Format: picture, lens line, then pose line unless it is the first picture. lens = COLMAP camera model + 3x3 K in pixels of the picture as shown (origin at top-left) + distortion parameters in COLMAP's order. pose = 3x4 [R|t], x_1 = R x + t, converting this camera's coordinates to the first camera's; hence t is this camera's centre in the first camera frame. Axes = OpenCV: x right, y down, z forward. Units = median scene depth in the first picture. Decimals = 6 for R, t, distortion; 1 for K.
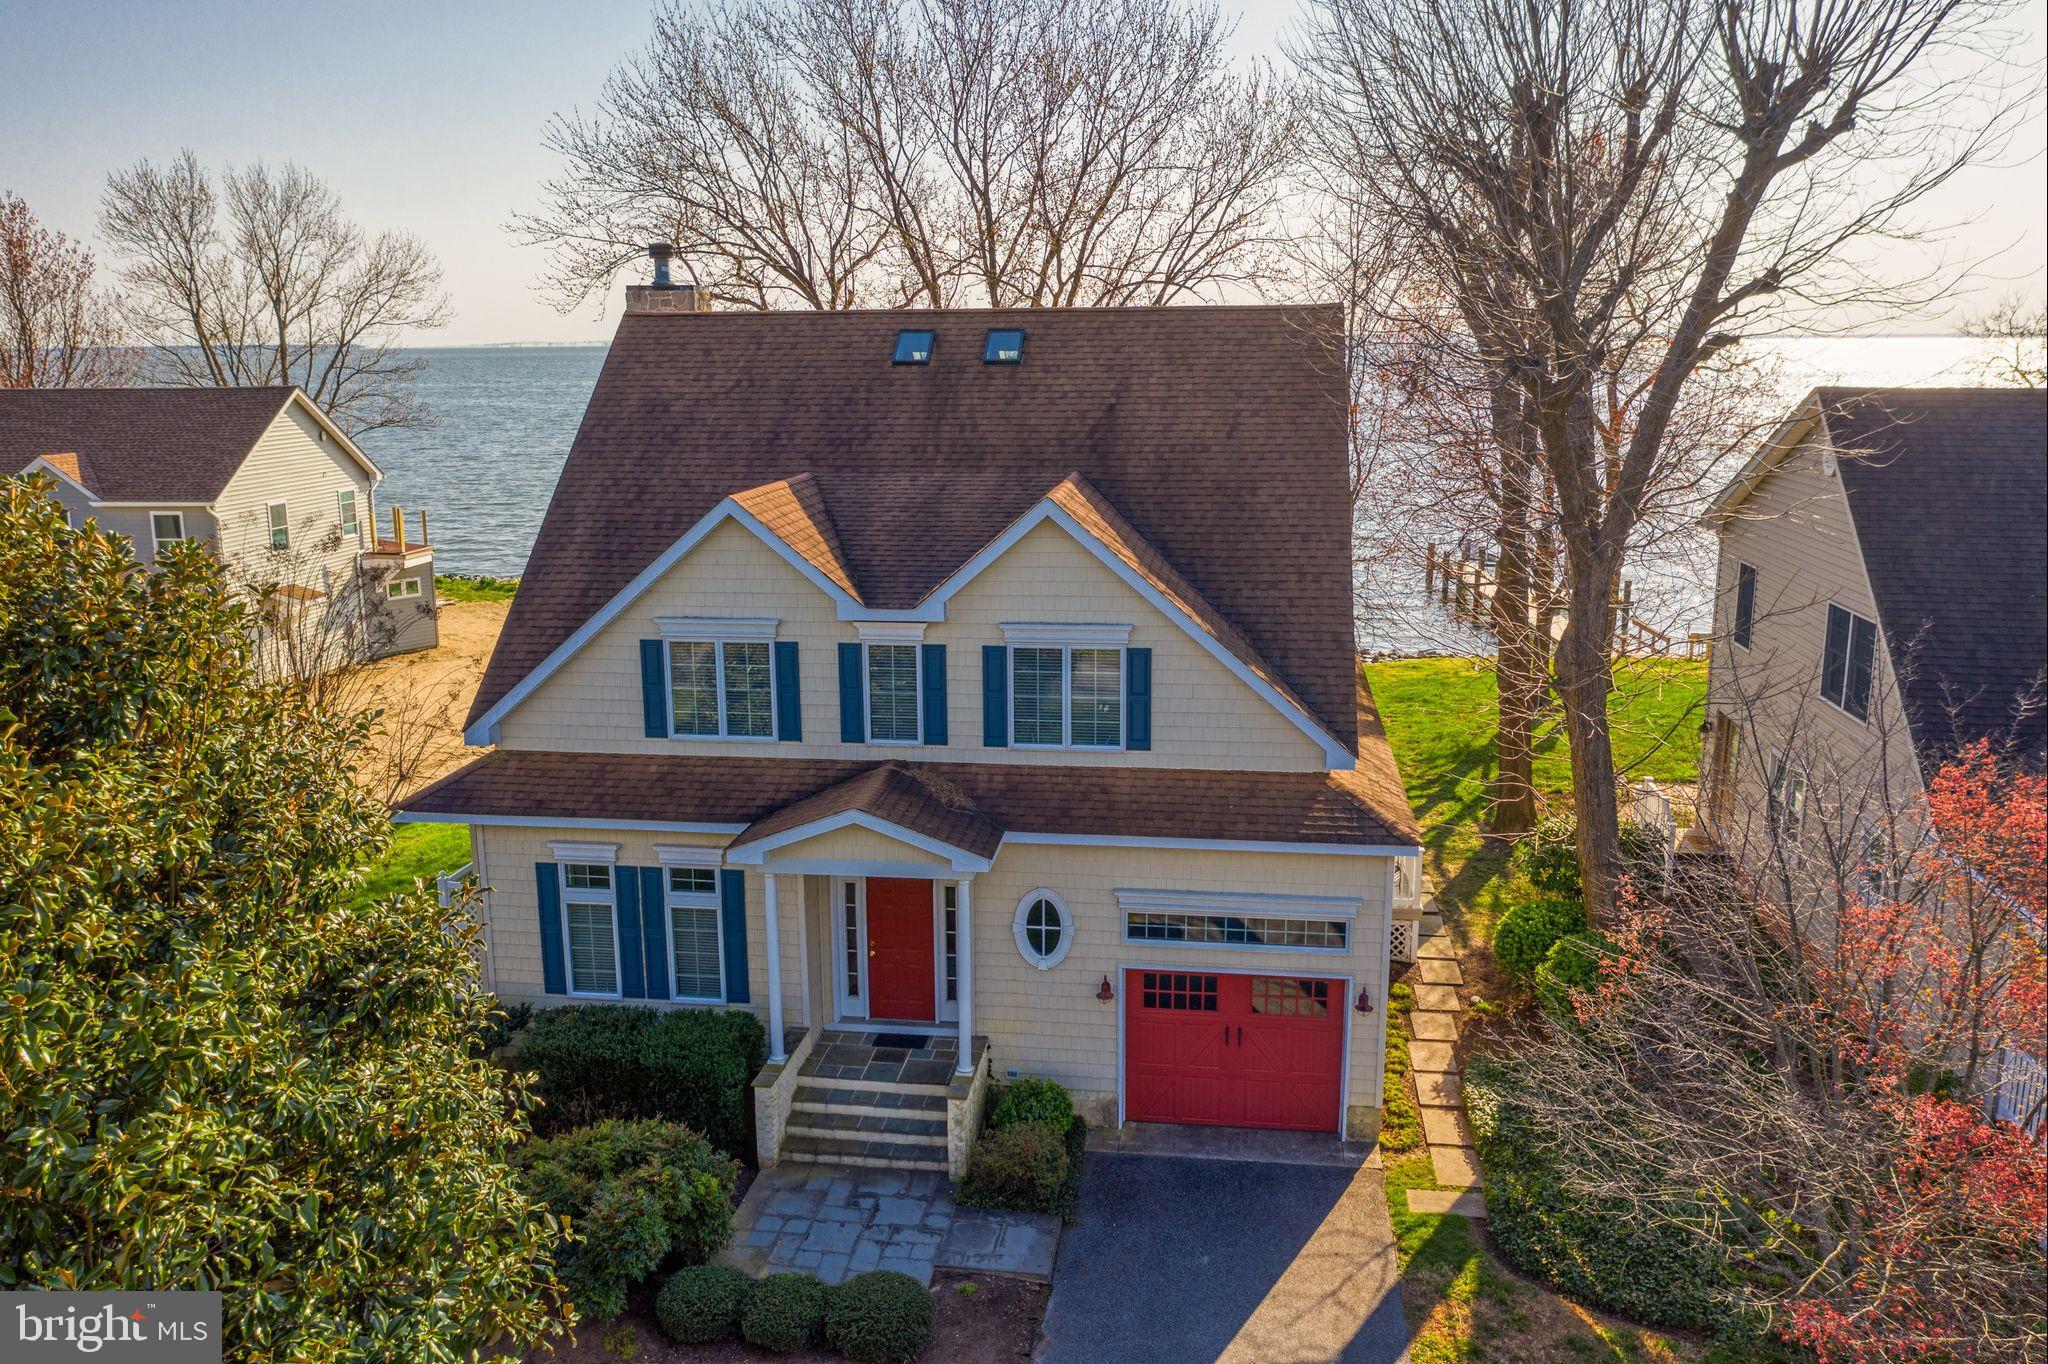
lens RADIAL K [[1561.6, 0, 1024.0], [0, 1561.6, 682.0], [0, 0, 1]] dist [-0.008621, -0.004166]
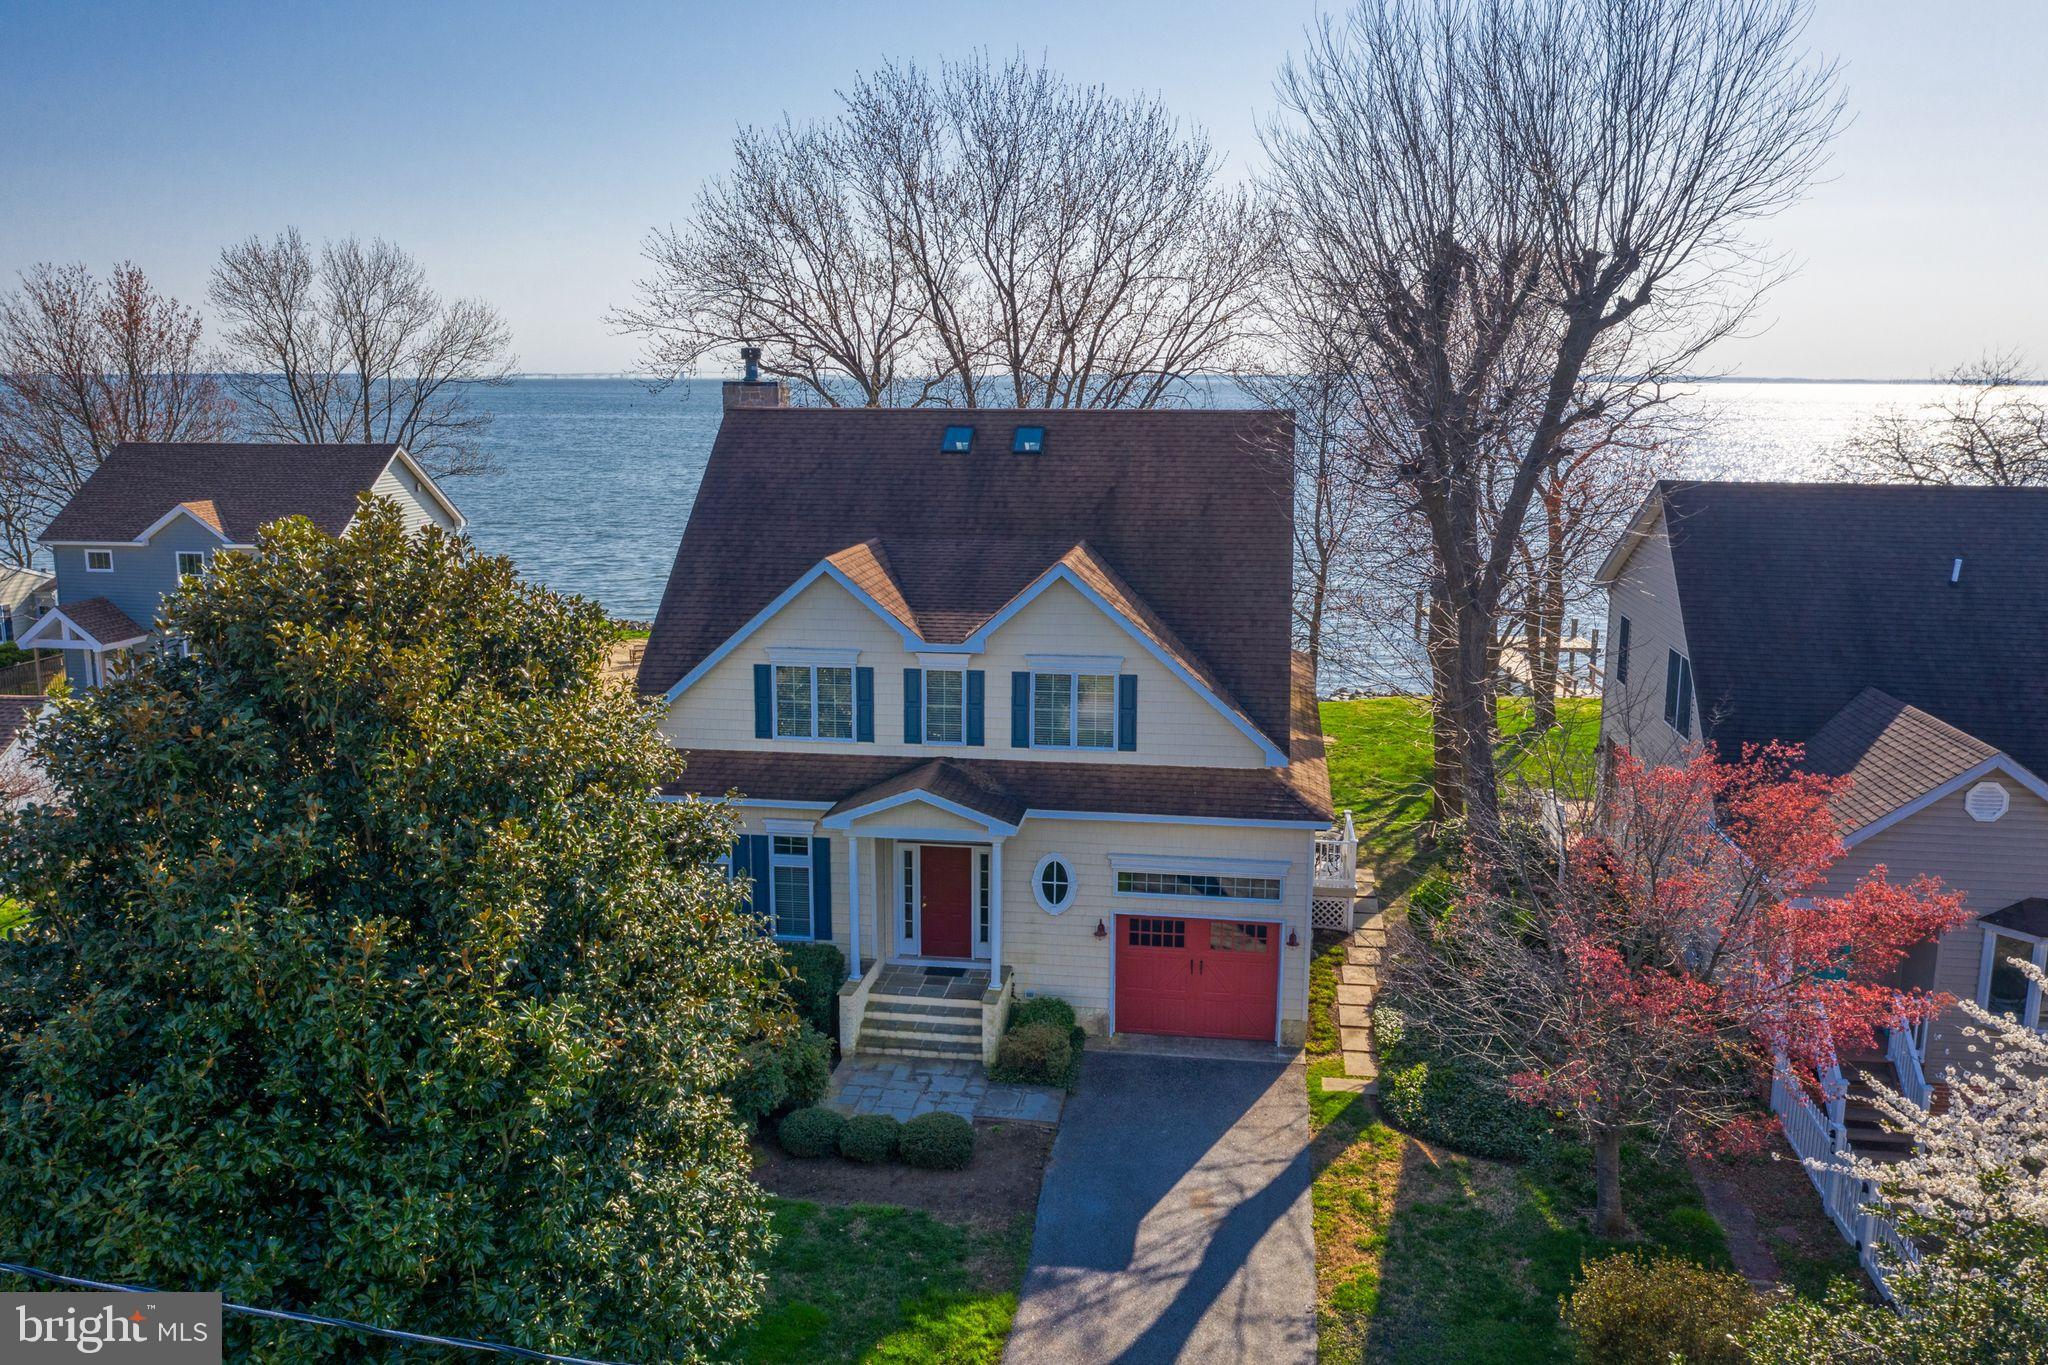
lens RADIAL K [[1561.6, 0, 1024.0], [0, 1561.6, 682.5], [0, 0, 1]] dist [-0.008621, -0.004166]
pose [[0.999904, 0.012064, -0.006798, -0.006733], [-0.012240, 0.999577, -0.026368, 0.020773], [0.006477, 0.026448, 0.999629, -0.329285]]
